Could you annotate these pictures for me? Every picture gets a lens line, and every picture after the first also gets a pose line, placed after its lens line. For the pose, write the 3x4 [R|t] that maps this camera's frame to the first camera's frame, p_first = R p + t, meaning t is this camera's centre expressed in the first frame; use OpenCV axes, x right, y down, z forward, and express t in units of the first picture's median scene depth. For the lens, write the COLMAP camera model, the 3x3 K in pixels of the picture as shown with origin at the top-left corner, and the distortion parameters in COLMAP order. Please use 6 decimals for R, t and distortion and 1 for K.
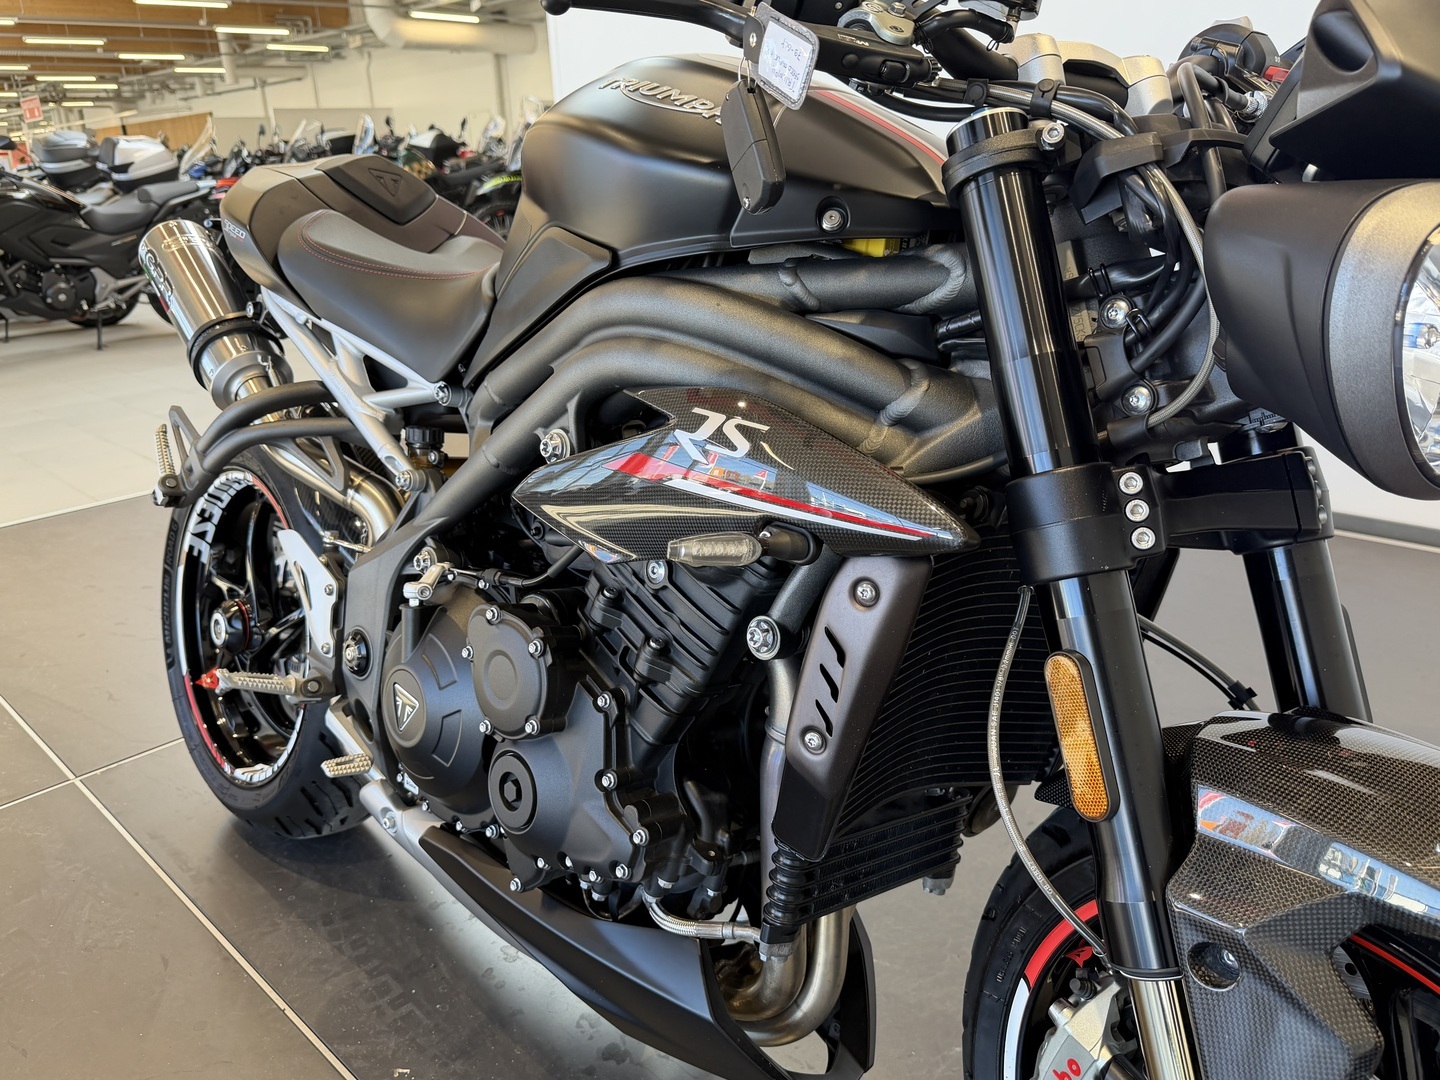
lens RADIAL K [[1062.9, 0, 720.0], [0, 1062.9, 540.0], [0, 0, 1]] dist [0.202386, -0.413825]
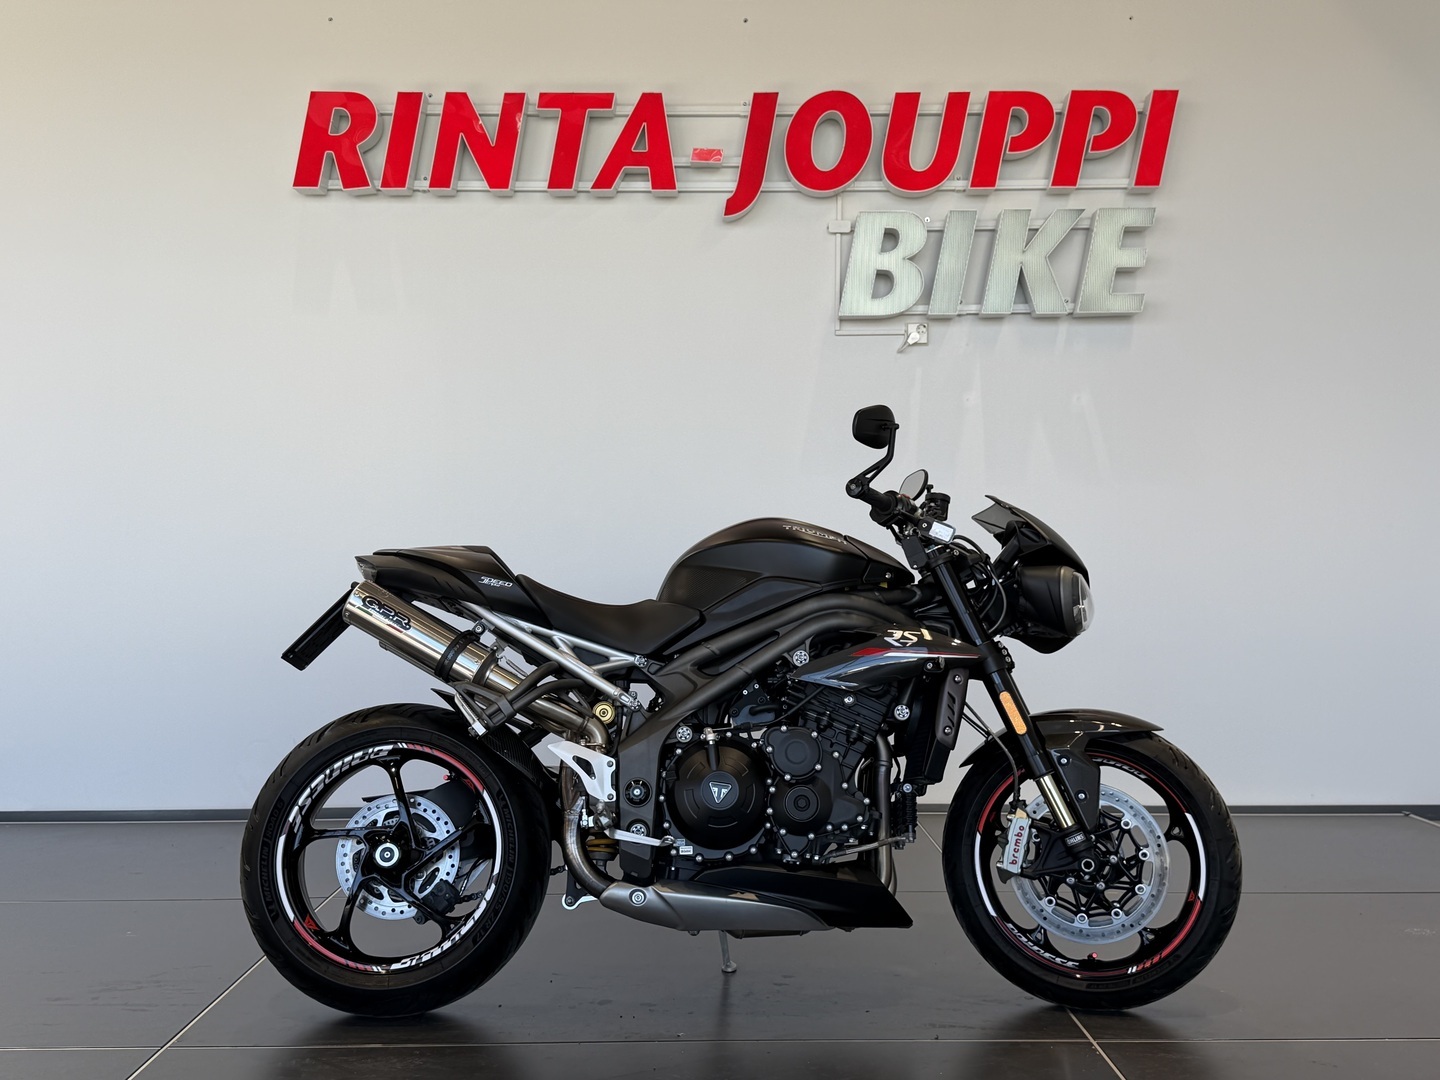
lens RADIAL K [[1439.0, 0, 720.0], [0, 1439.0, 540.0], [0, 0, 1]] dist [0.110141, -0.006836]
pose [[0.714348, 0.048701, 0.698094, -2.880377], [0.204002, 0.939753, -0.274312, 0.589312], [-0.669395, 0.338367, 0.661376, -1.323264]]
